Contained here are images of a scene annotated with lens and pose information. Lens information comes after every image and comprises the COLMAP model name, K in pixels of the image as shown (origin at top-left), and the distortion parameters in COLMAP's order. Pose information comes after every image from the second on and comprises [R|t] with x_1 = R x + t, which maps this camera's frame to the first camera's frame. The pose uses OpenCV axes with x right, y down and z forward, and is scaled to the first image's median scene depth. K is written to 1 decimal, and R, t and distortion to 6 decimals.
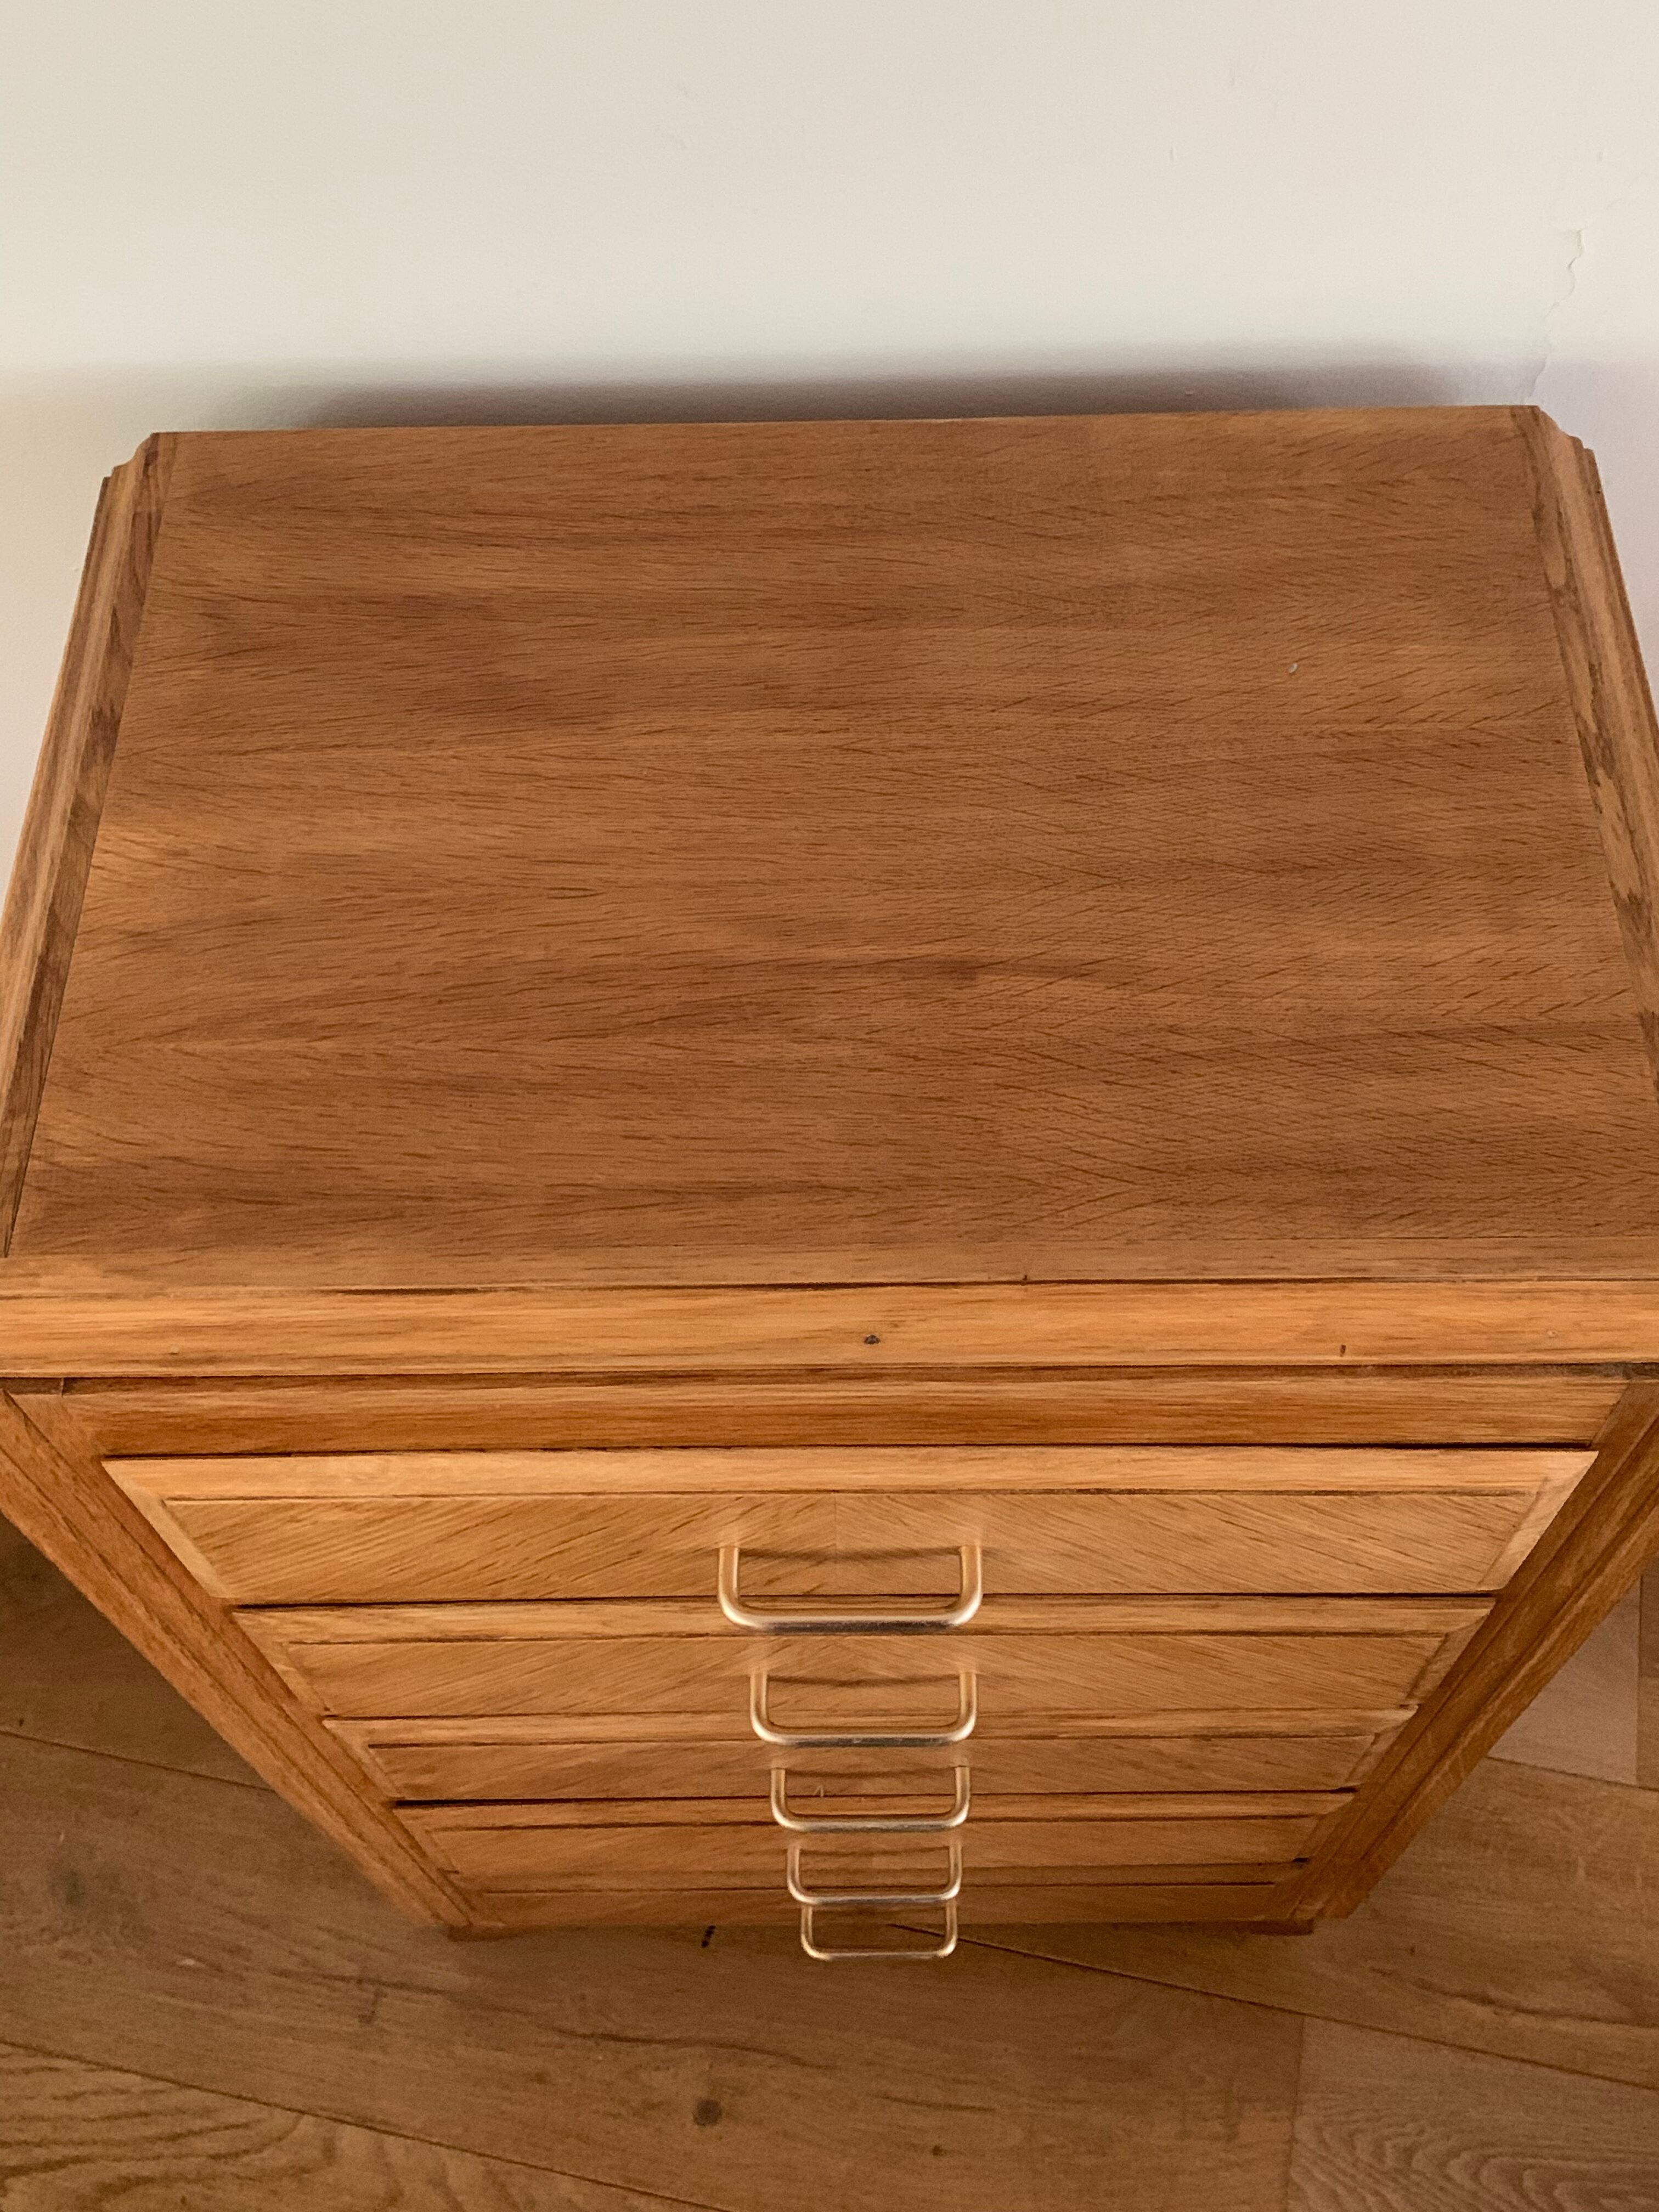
lens RADIAL K [[2229.6, 0, 864.5], [0, 2229.6, 1039.5], [0, 0, 1]] dist [0.113685, -0.438782]
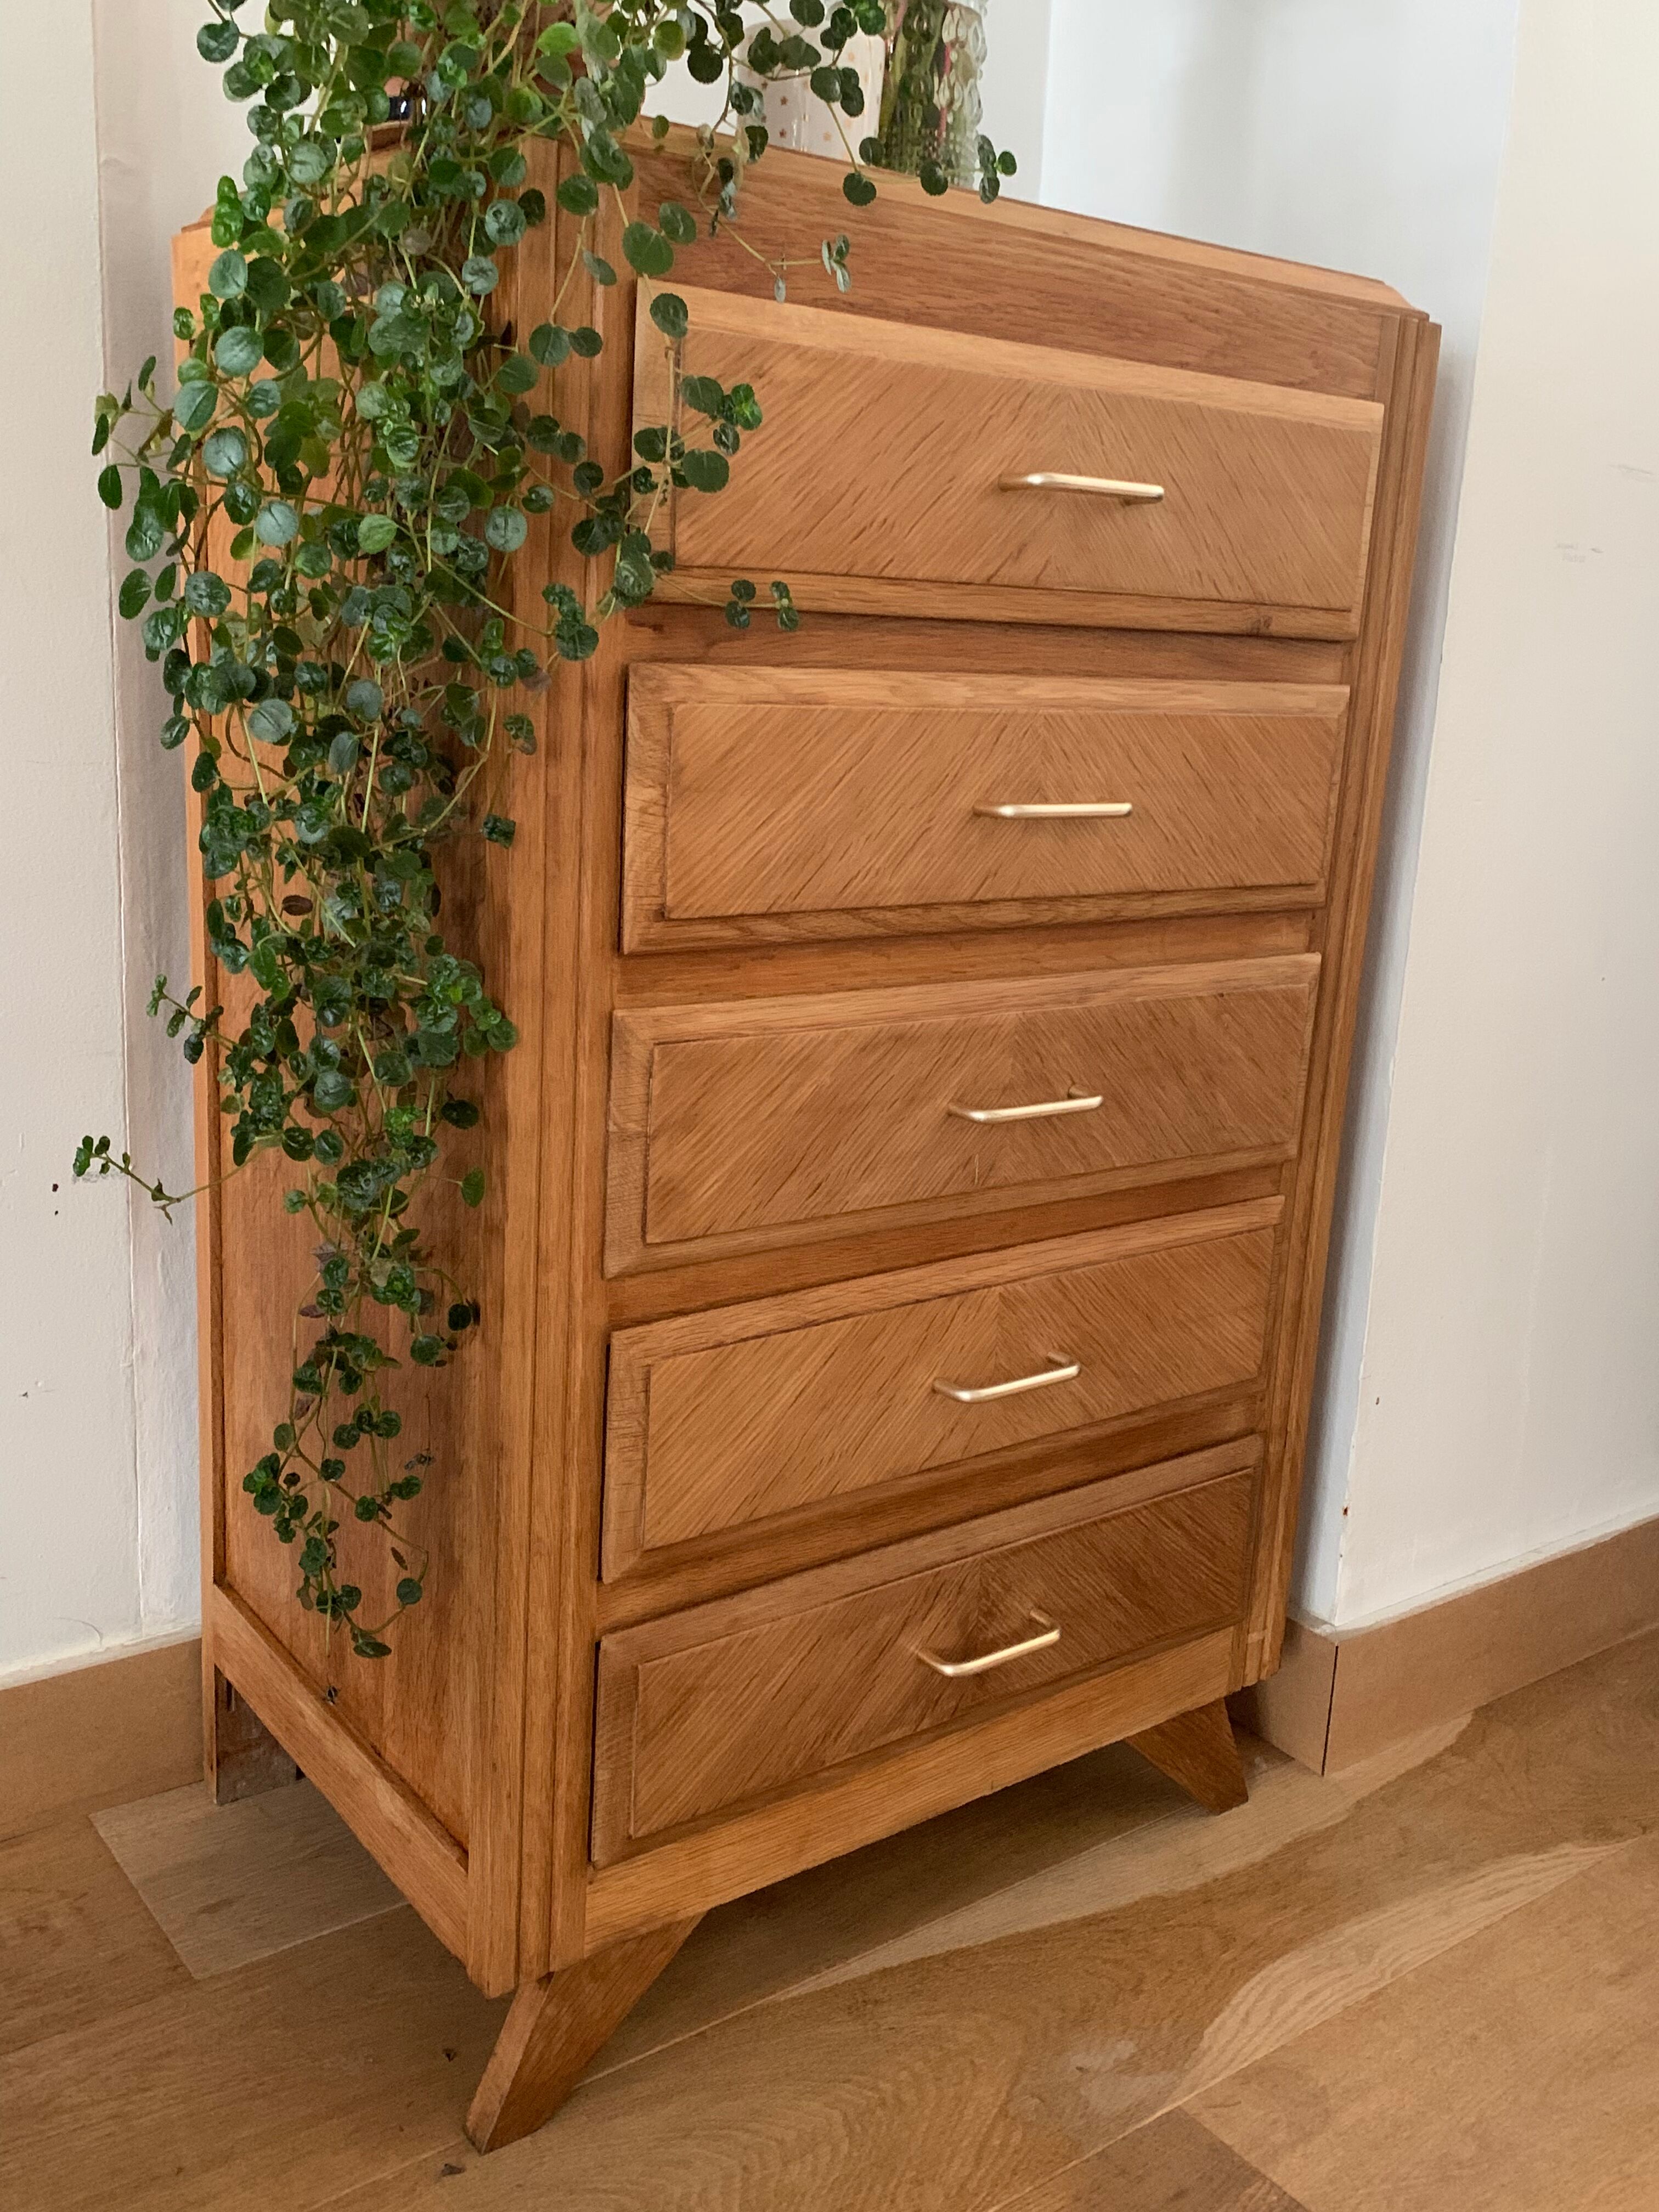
lens RADIAL K [[1971.4, 0, 826.2], [0, 1971.4, 1080.1], [0, 0, 1]] dist [0.118145, -0.270711]
pose [[0.795952, -0.075196, 0.600671, -0.955324], [0.471135, 0.700012, -0.536670, 1.145113], [-0.380122, 0.710161, 0.592603, 0.609460]]
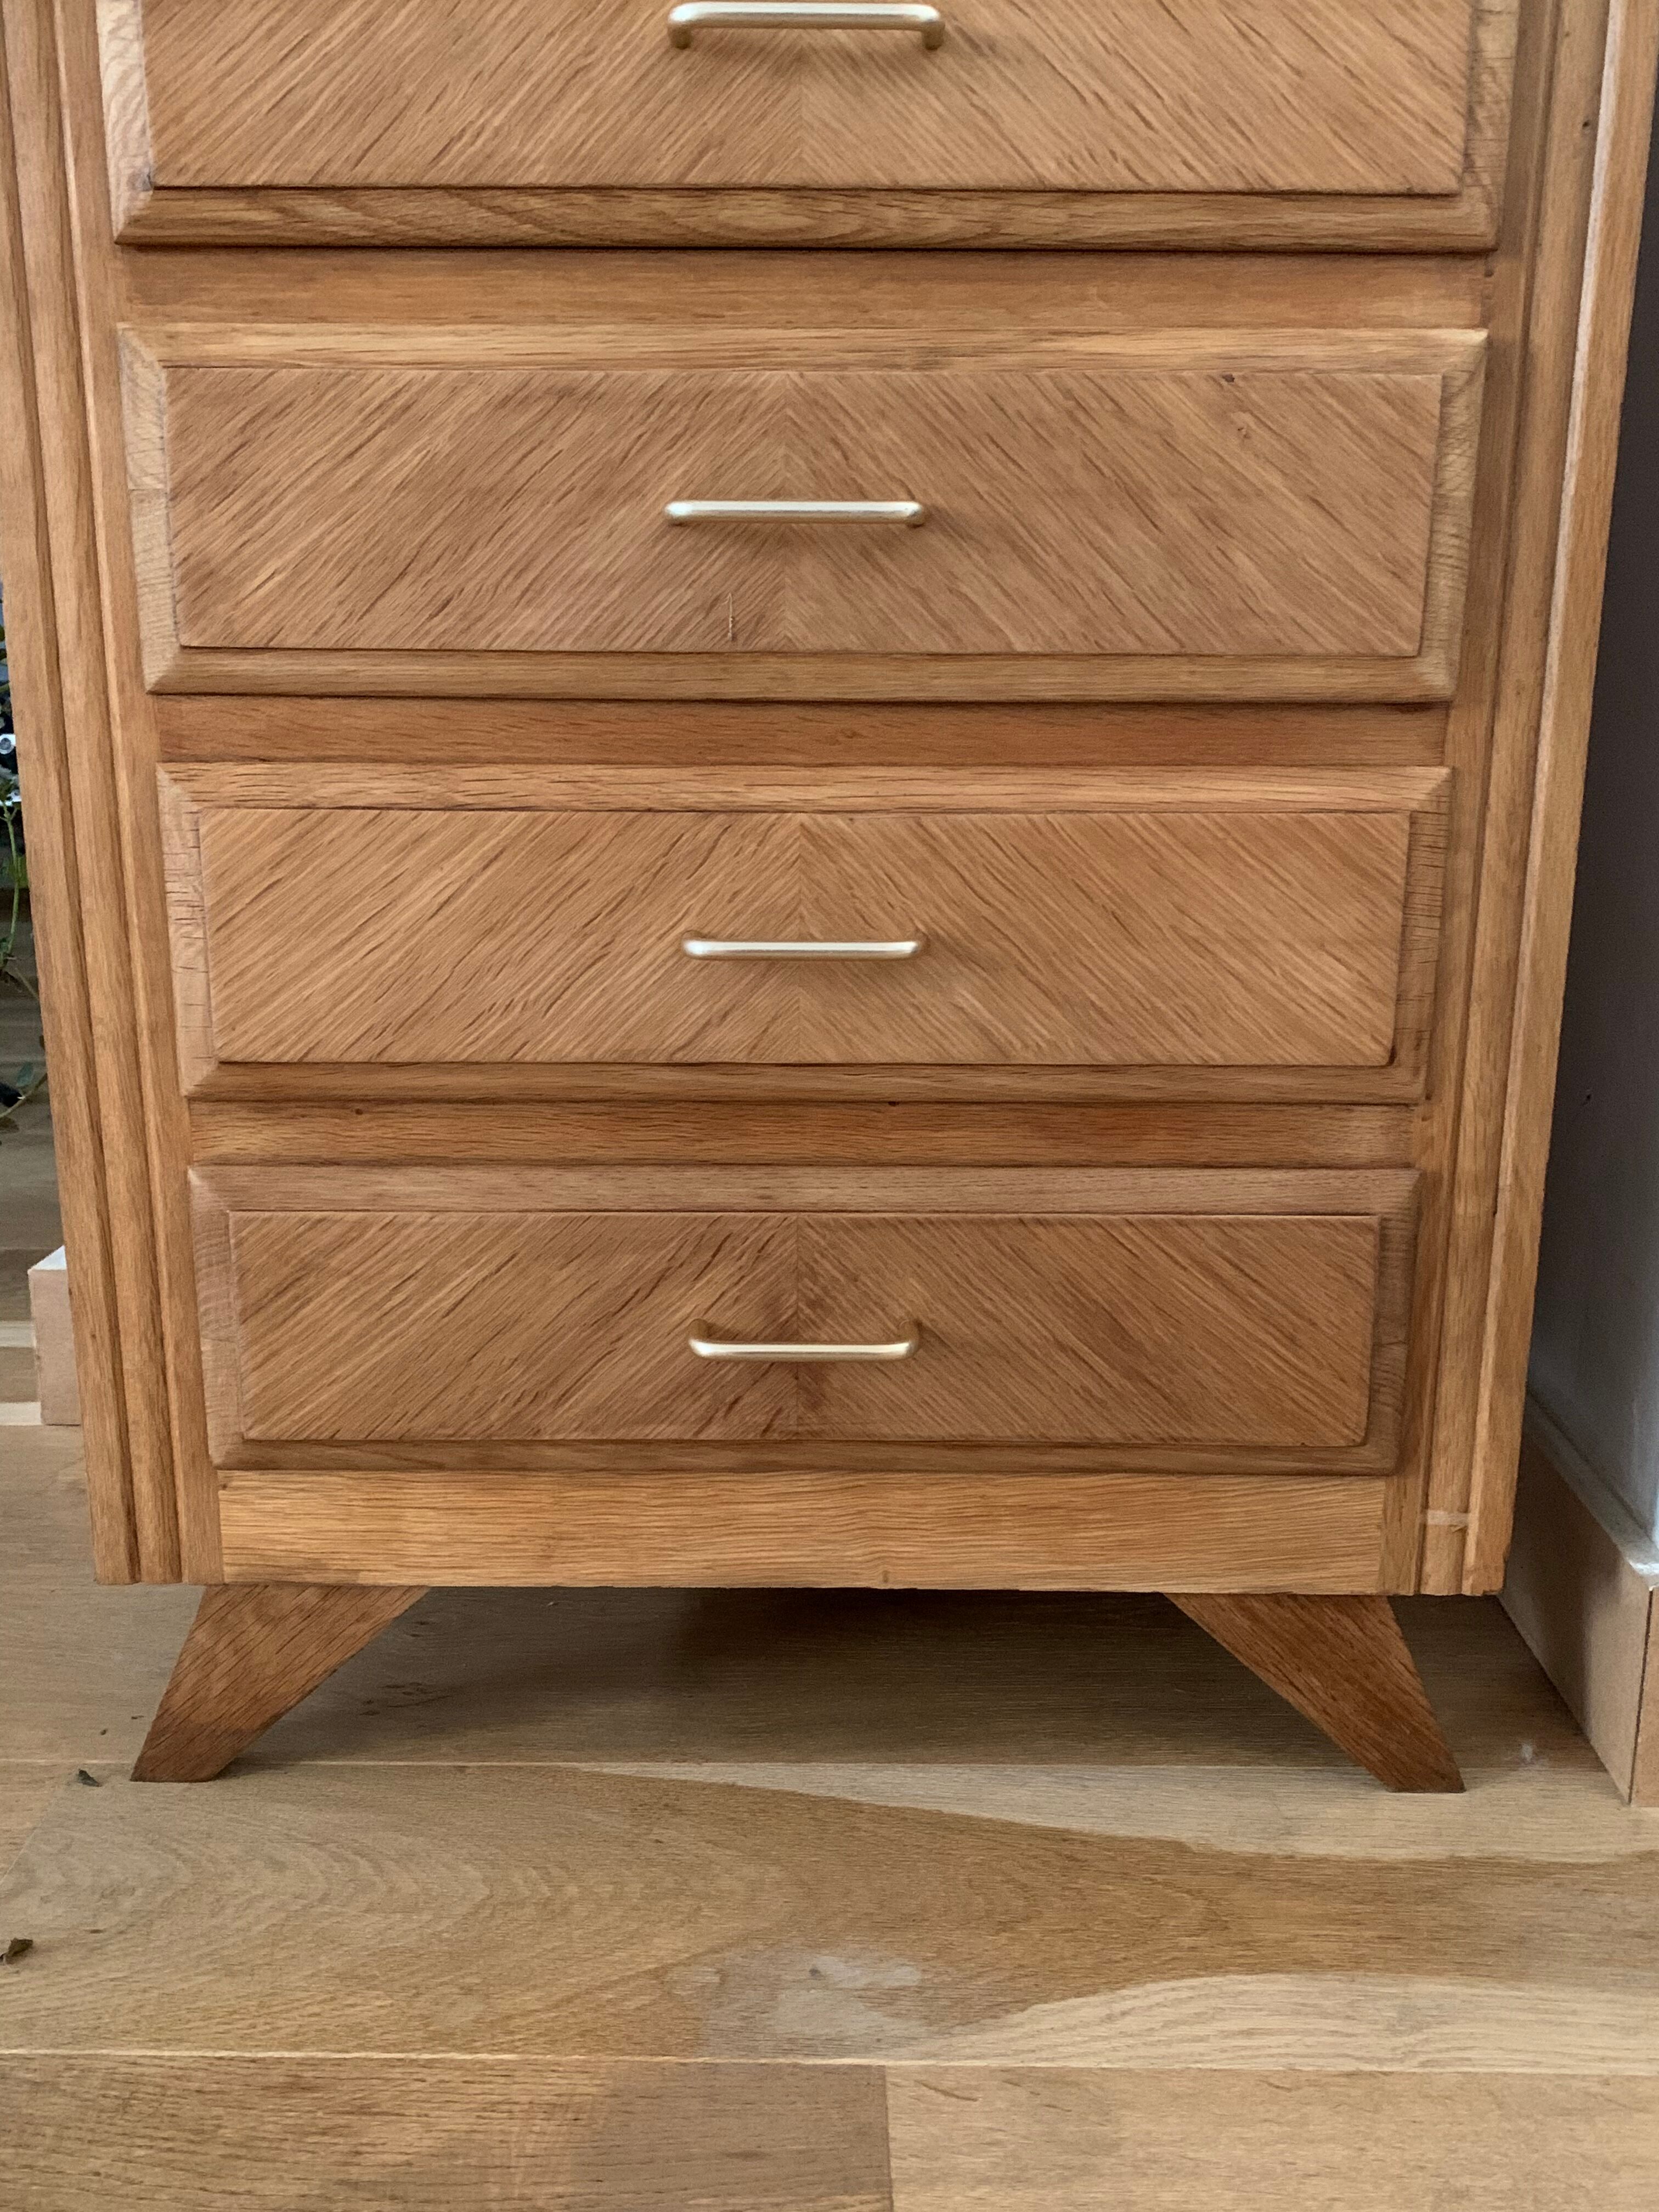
lens RADIAL K [[2021.1, 0, 815.5], [0, 2021.1, 1119.4], [0, 0, 1]] dist [0.082025, -0.161320]
pose [[0.999643, 0.026710, 0.000194, 0.016229], [-0.019300, 0.727322, -0.686025, 1.346838], [-0.018464, 0.685776, 0.727578, 0.890176]]
